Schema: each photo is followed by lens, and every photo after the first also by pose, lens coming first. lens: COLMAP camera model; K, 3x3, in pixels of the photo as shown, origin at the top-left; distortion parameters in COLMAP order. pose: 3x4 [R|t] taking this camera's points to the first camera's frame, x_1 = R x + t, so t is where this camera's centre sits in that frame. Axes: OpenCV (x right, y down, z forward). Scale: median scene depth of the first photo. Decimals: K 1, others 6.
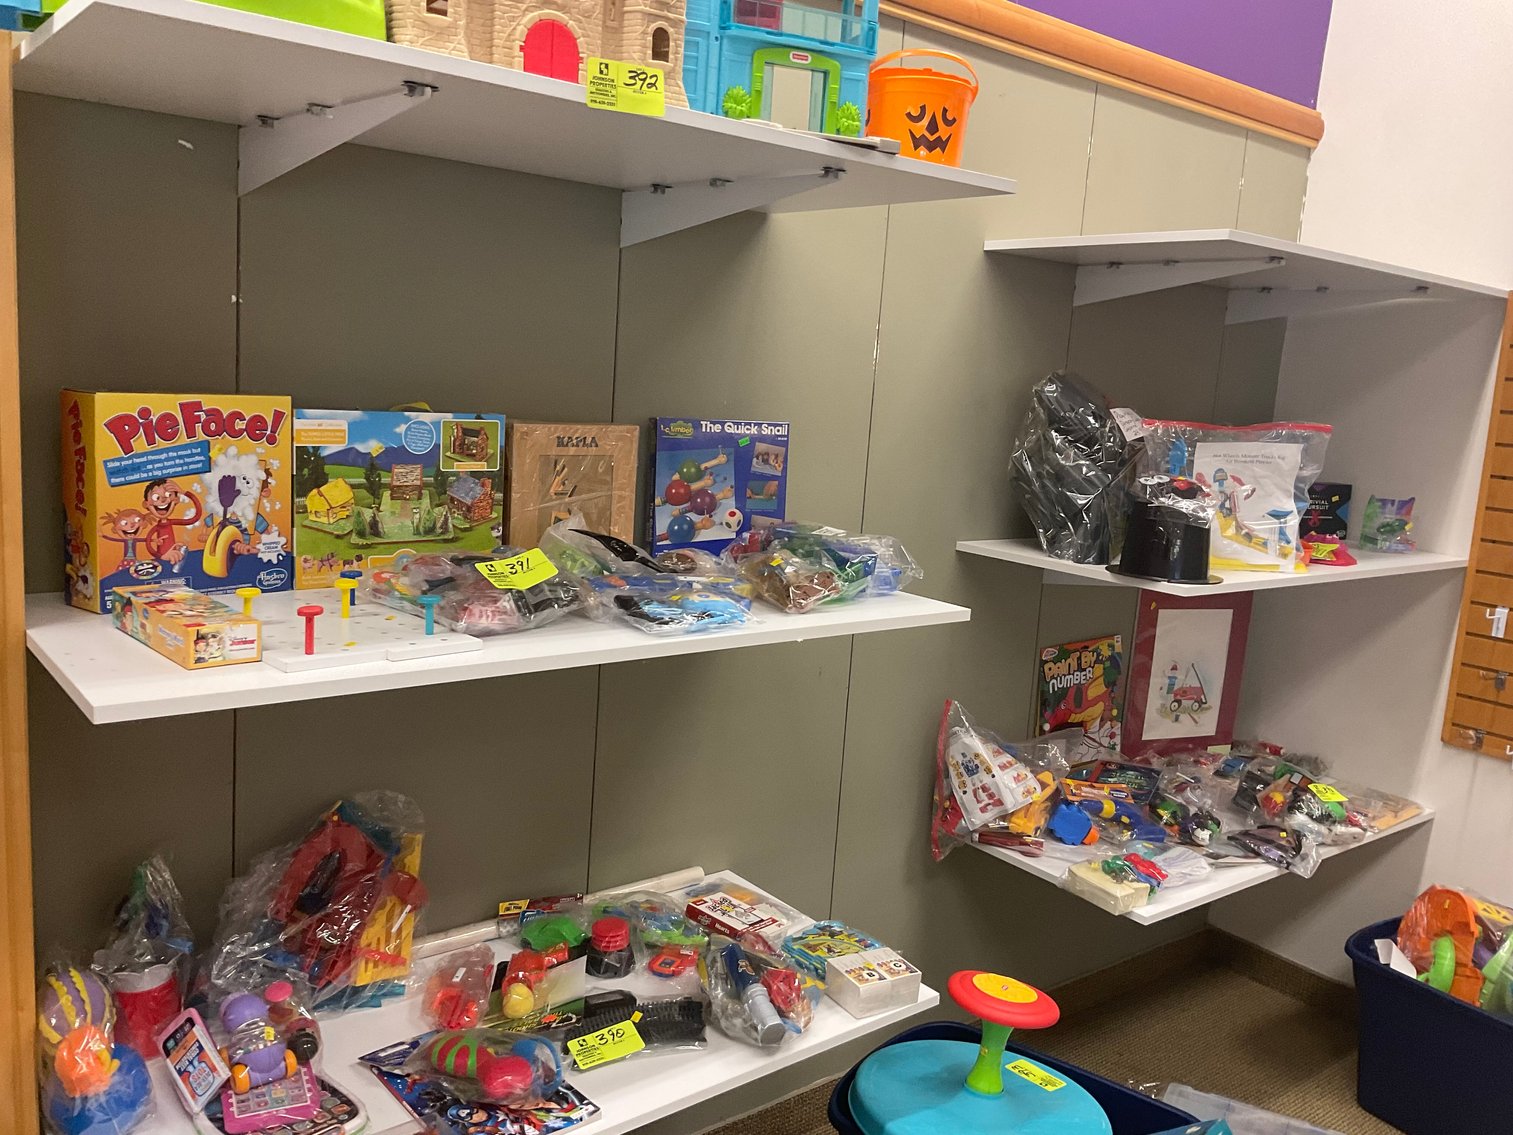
lens RADIAL K [[1266.1, 0, 756.5], [0, 1266.1, 567.5], [0, 0, 1]] dist [0.034001, -0.083065]
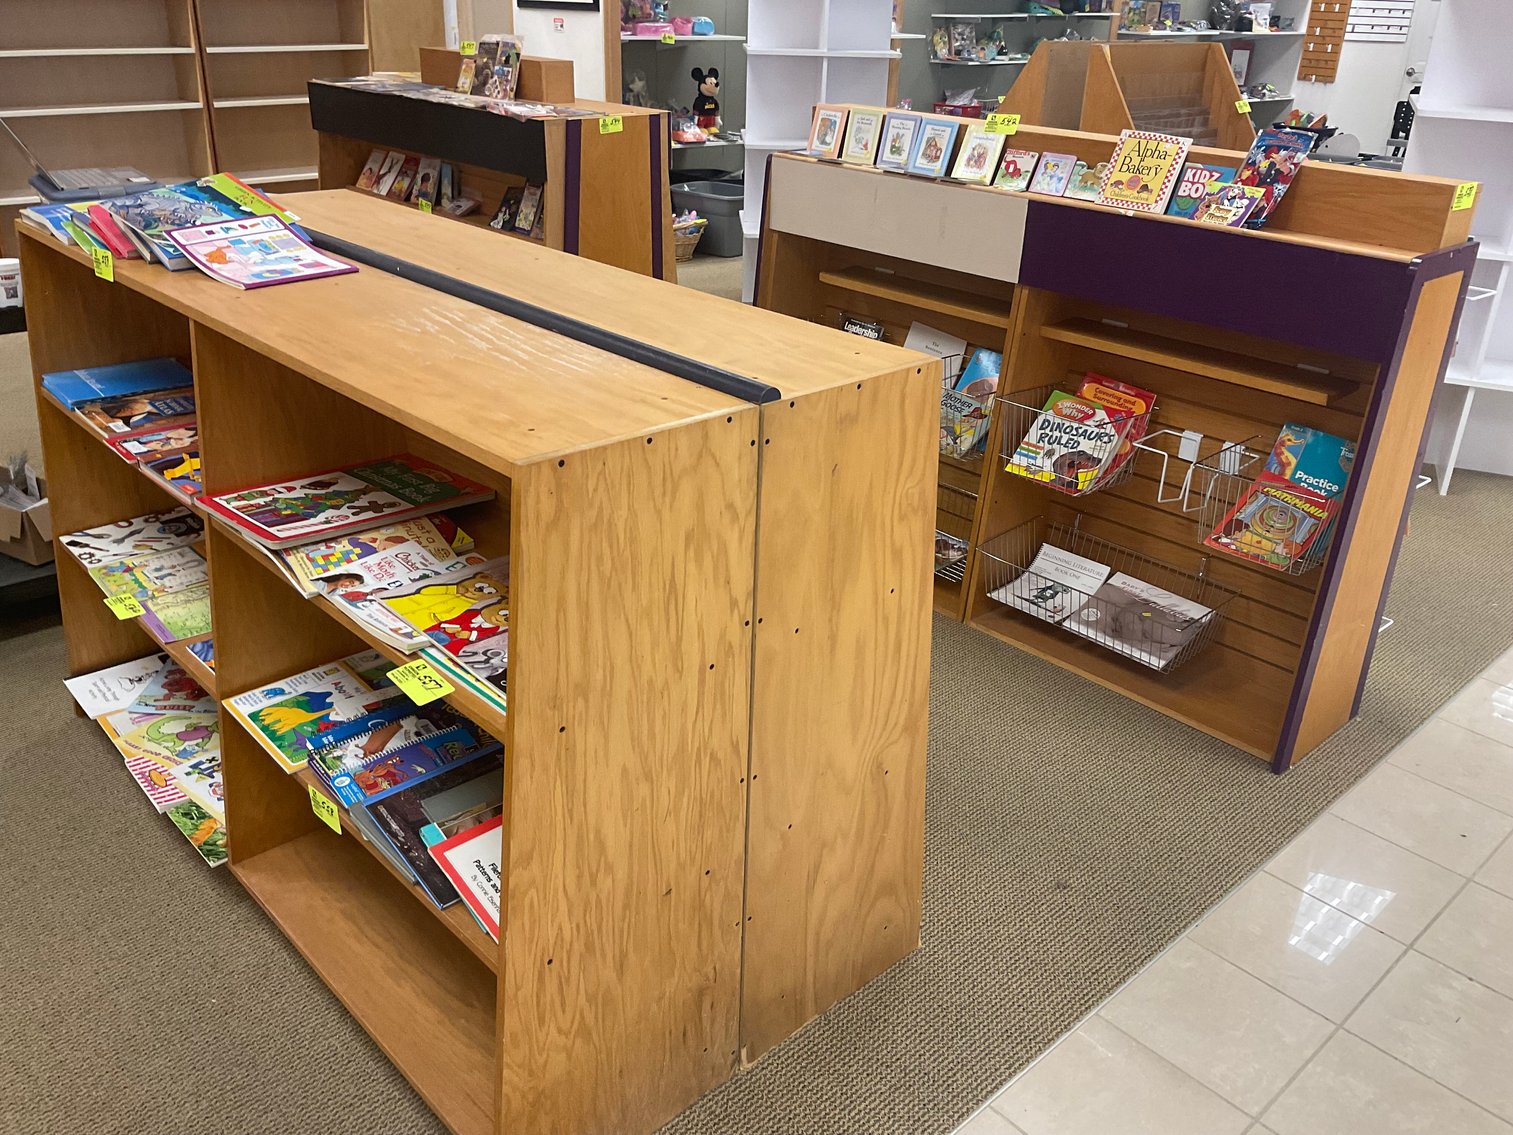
lens RADIAL K [[1266.1, 0, 756.5], [0, 1266.1, 567.5], [0, 0, 1]] dist [0.034001, -0.083065]
pose [[0.996957, -0.060417, 0.049268, -1.606942], [0.044588, 0.960309, 0.275353, 0.465359], [-0.063948, -0.272318, 0.960080, -3.481900]]
